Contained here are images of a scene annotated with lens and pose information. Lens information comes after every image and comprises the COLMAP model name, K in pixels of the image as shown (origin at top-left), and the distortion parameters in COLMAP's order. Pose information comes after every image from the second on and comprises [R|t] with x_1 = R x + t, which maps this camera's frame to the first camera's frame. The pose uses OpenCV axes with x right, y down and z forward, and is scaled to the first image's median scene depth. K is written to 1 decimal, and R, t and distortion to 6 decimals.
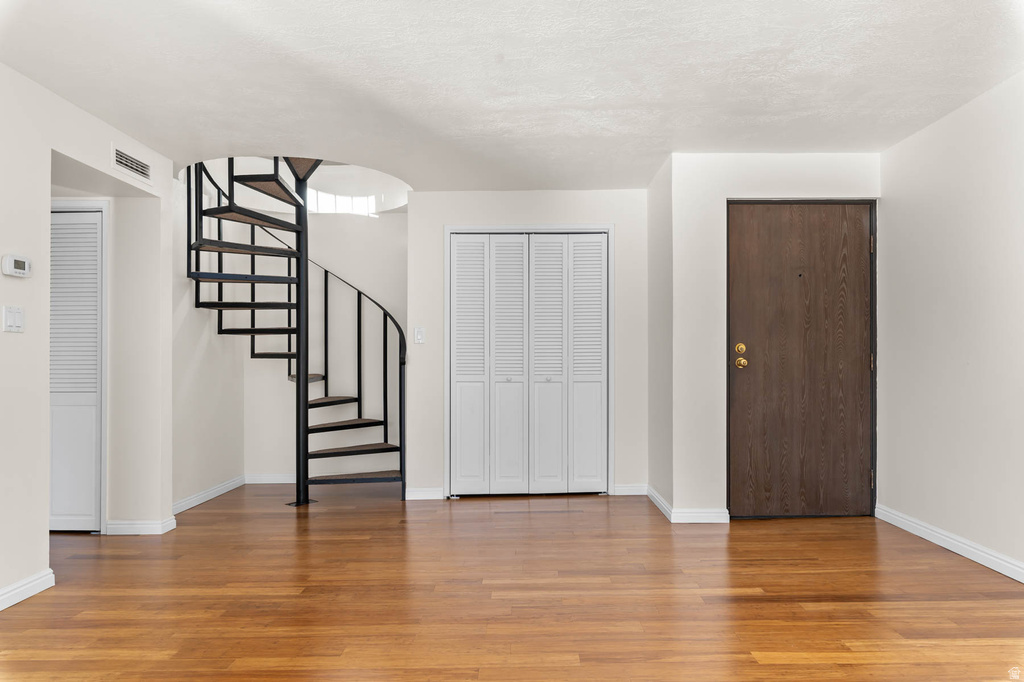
lens RADIAL K [[655.7, 0, 515.5], [0, 655.7, 355.9], [0, 0, 1]] dist [-0.007616, 0.000006]
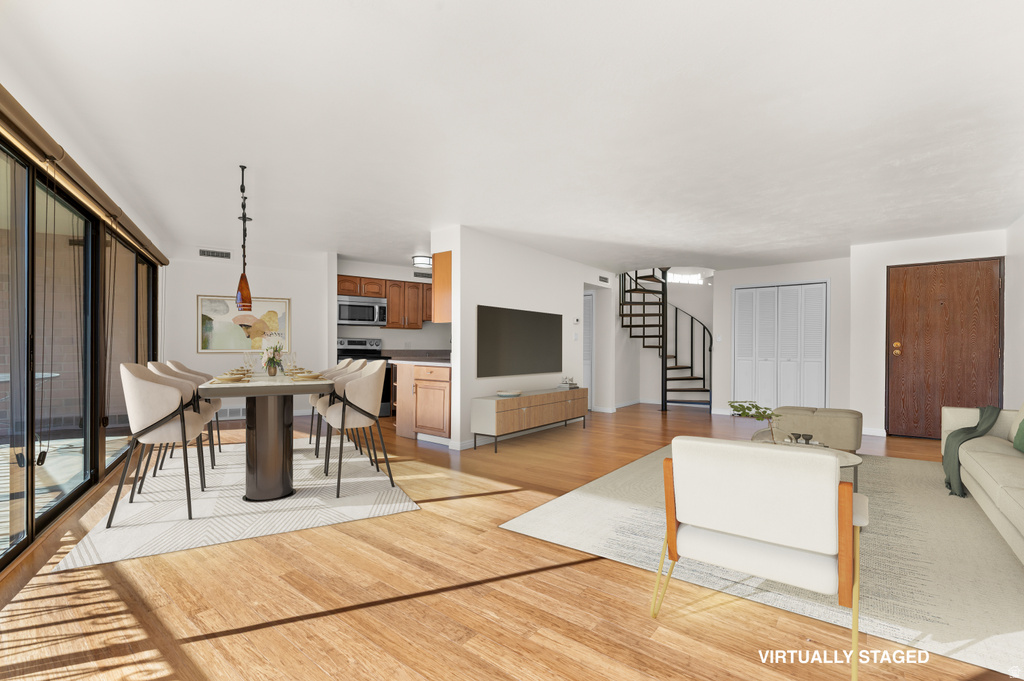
lens RADIAL K [[445.1, 0, 514.8], [0, 445.1, 348.5], [0, 0, 1]] dist [-0.001362, -0.000178]
pose [[0.791773, 0.007957, -0.610764, 0.218680], [-0.003655, 0.999959, 0.008289, -0.006670], [0.610805, -0.004330, 0.791769, -0.574042]]
